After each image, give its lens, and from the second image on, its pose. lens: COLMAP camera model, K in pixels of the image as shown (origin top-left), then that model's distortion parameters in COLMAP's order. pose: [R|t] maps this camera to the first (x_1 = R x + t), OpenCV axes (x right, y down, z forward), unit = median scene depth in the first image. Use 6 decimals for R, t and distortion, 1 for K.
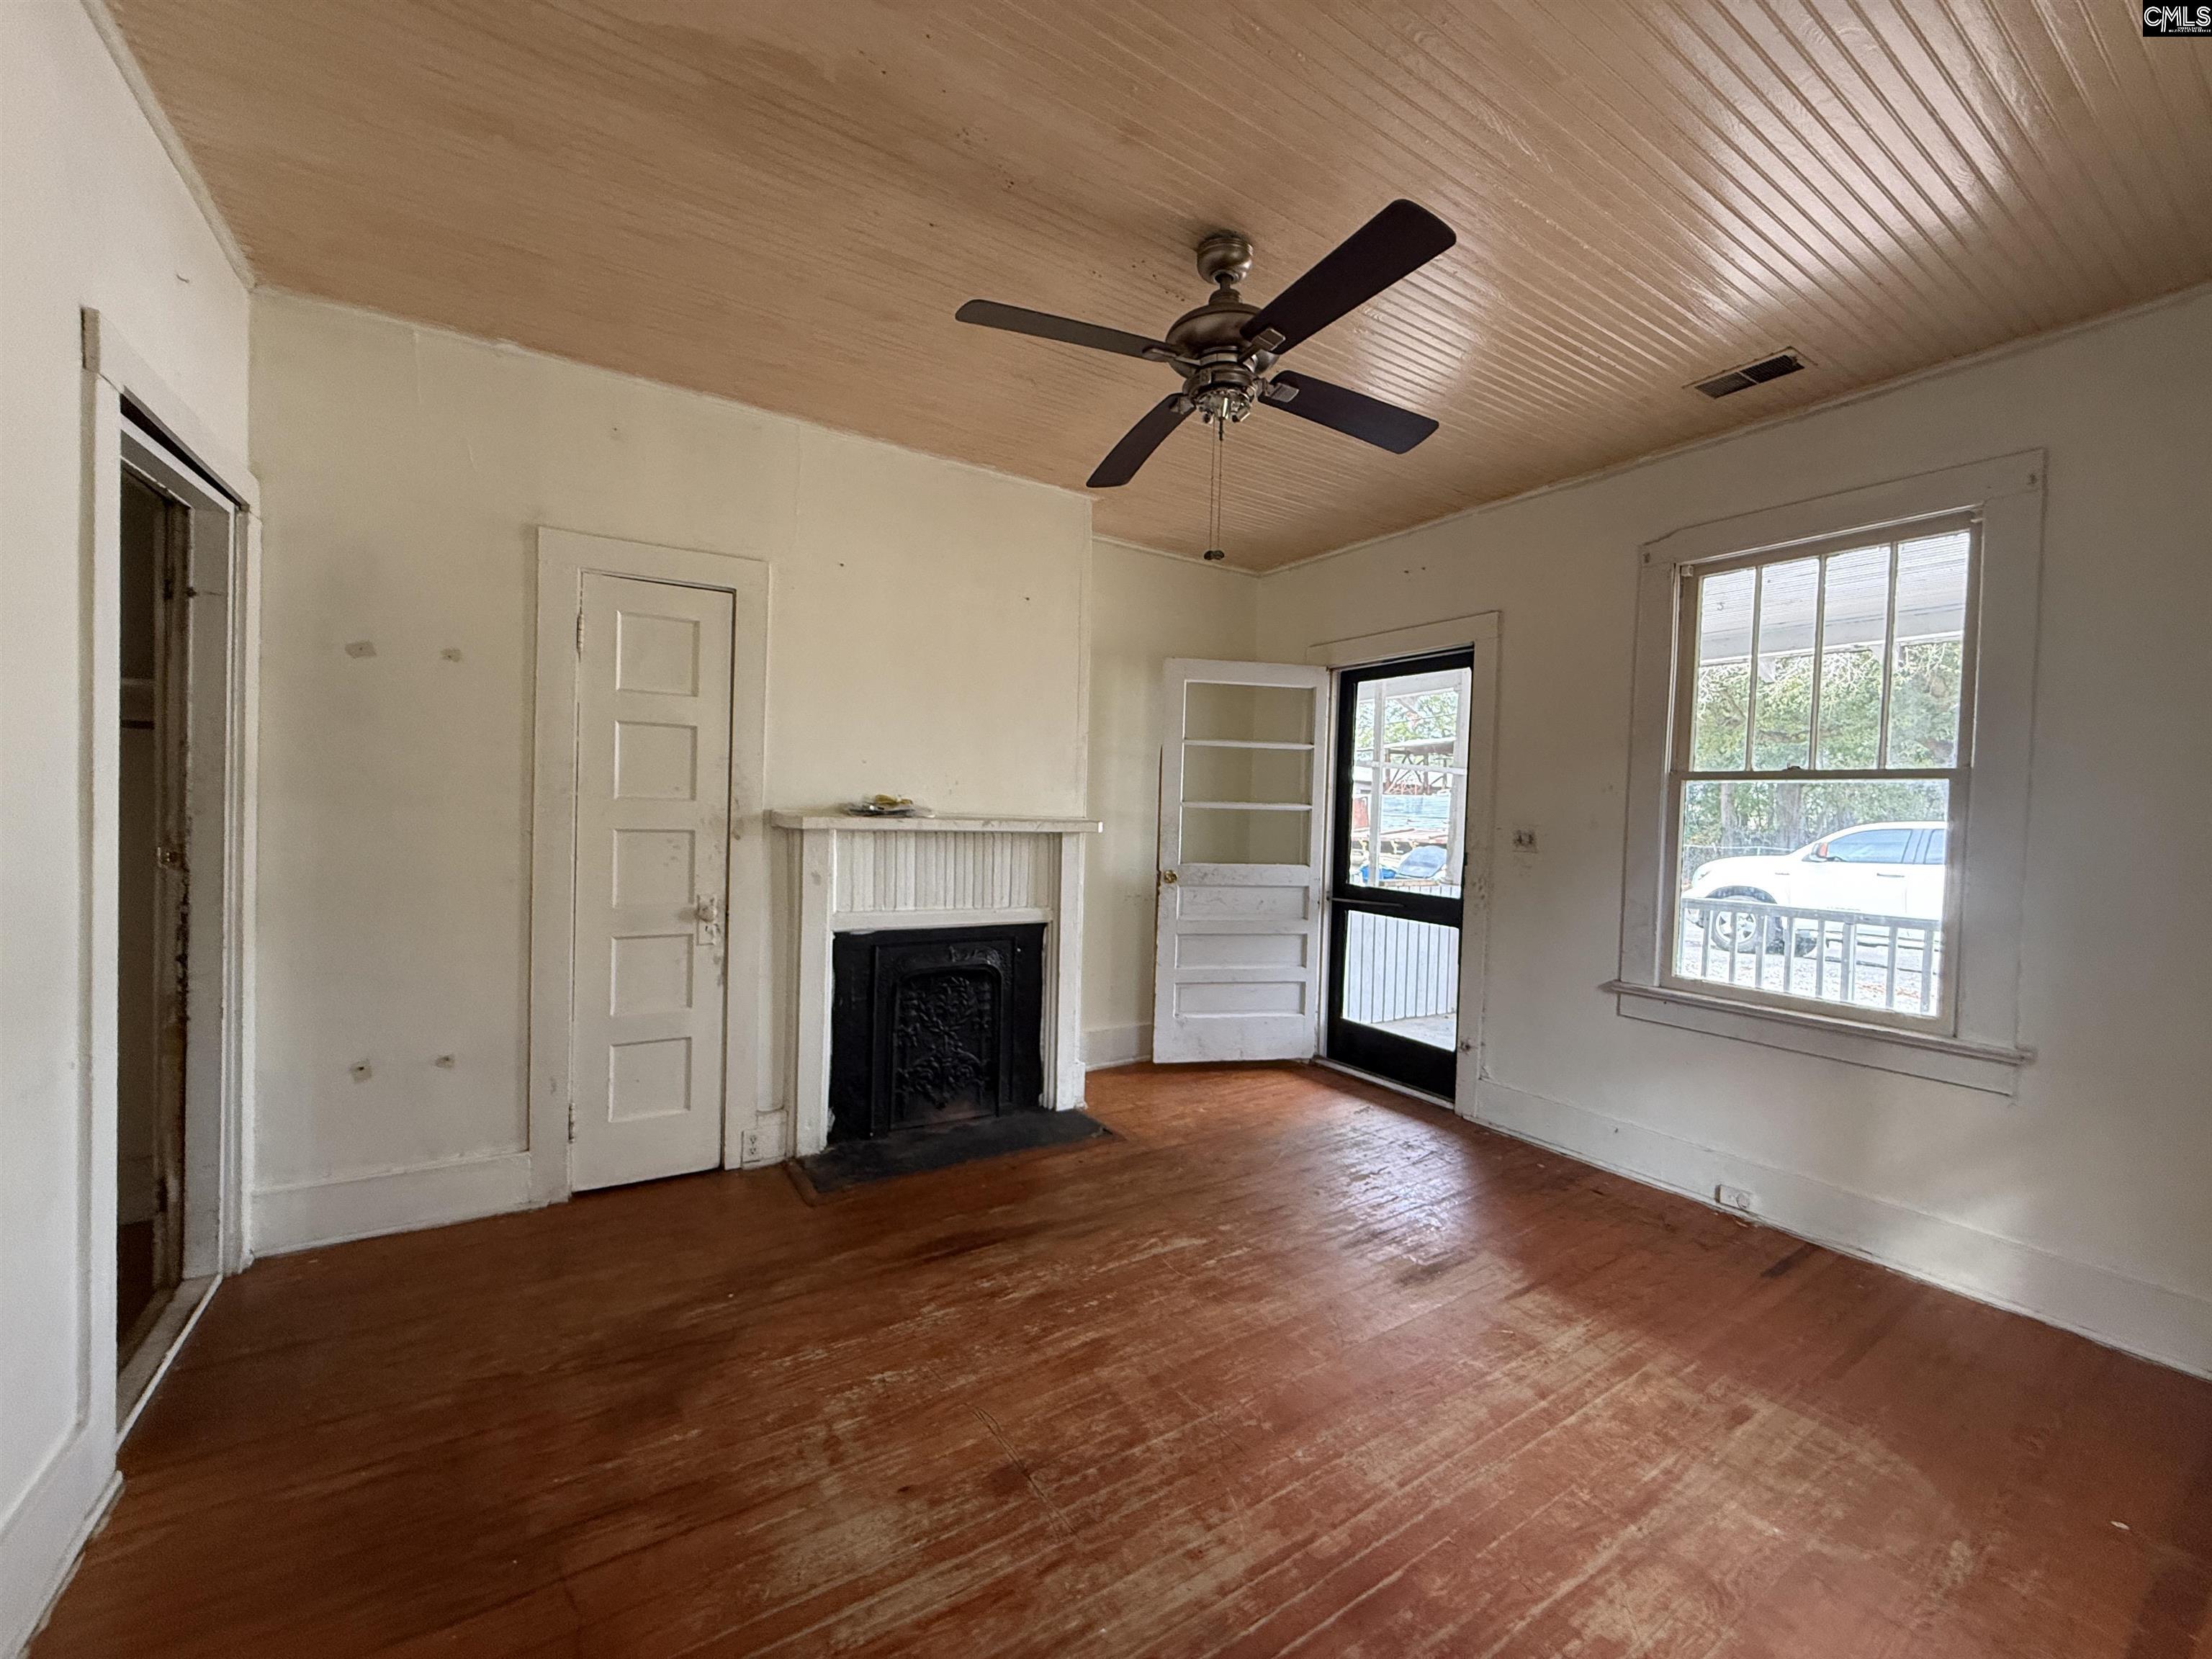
lens RADIAL K [[876.5, 0, 1106.2], [0, 876.5, 832.0], [0, 0, 1]] dist [-0.002822, -0.000104]
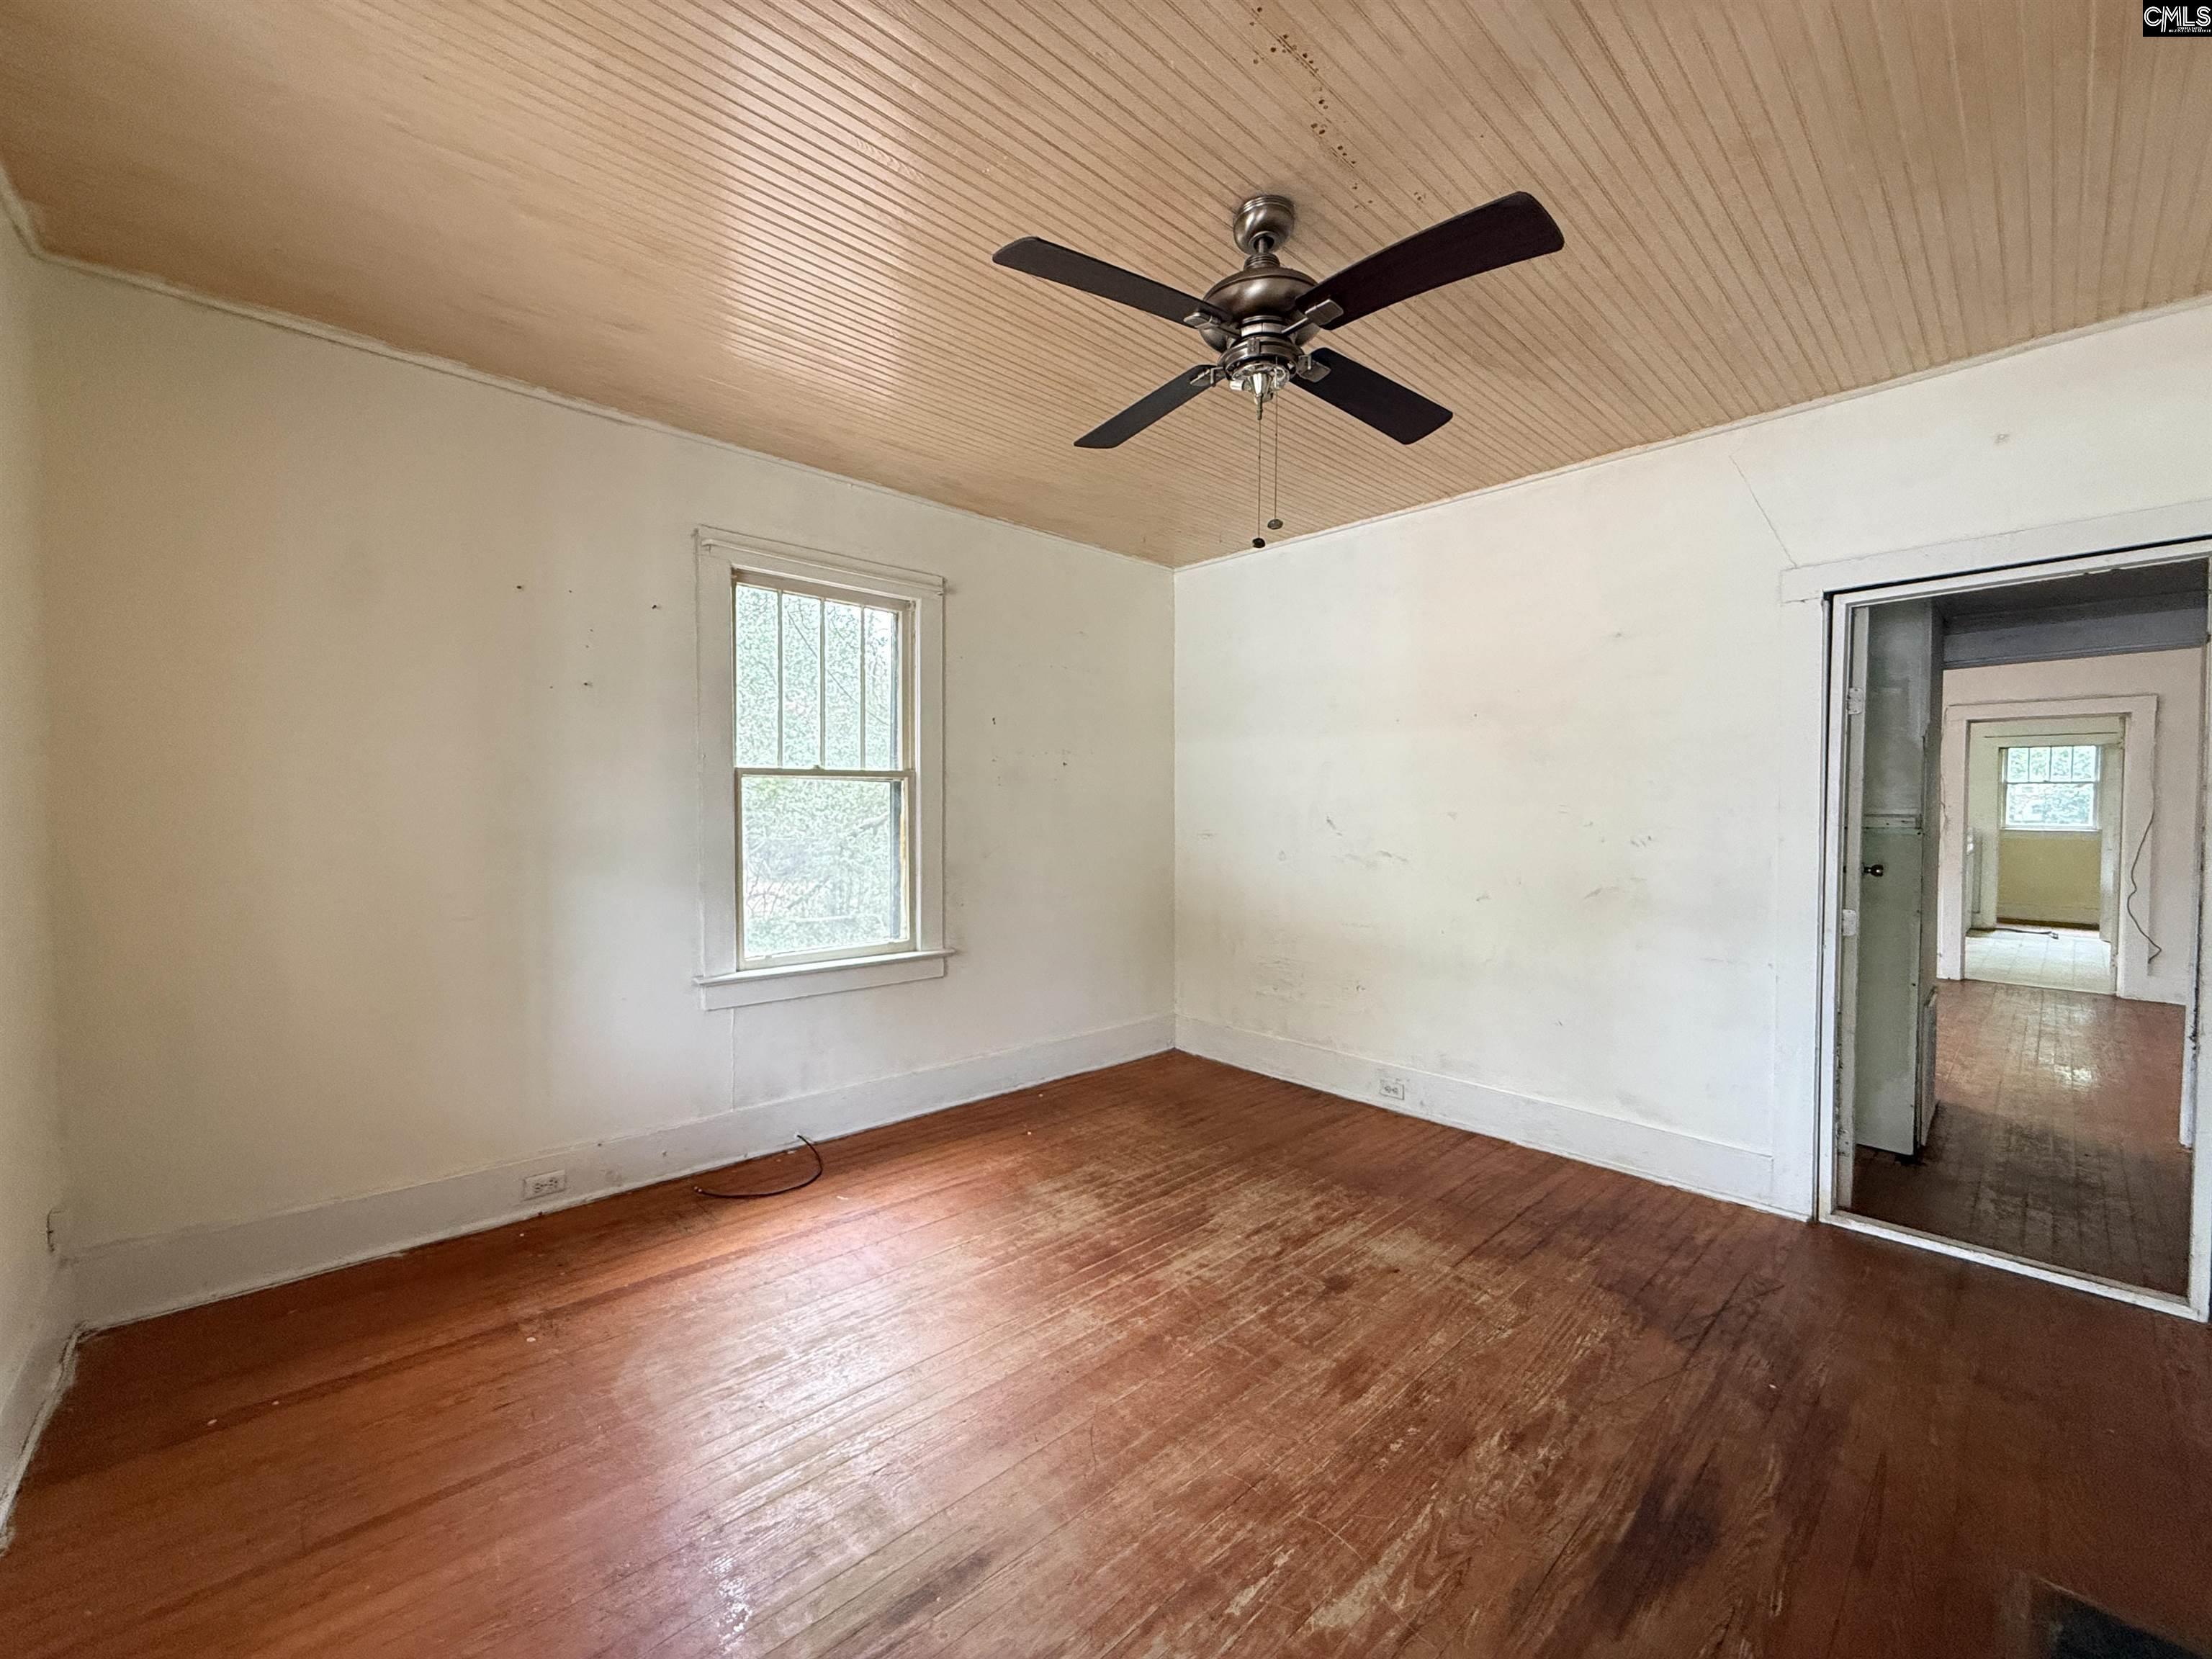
lens RADIAL K [[876.5, 0, 1106.6], [0, 876.5, 835.5], [0, 0, 1]] dist [-0.002822, -0.000104]
pose [[-0.984053, -0.026199, -0.175938, 0.504872], [-0.035726, 0.998049, 0.051203, -0.056543], [0.174253, 0.056672, -0.983069, 2.170097]]
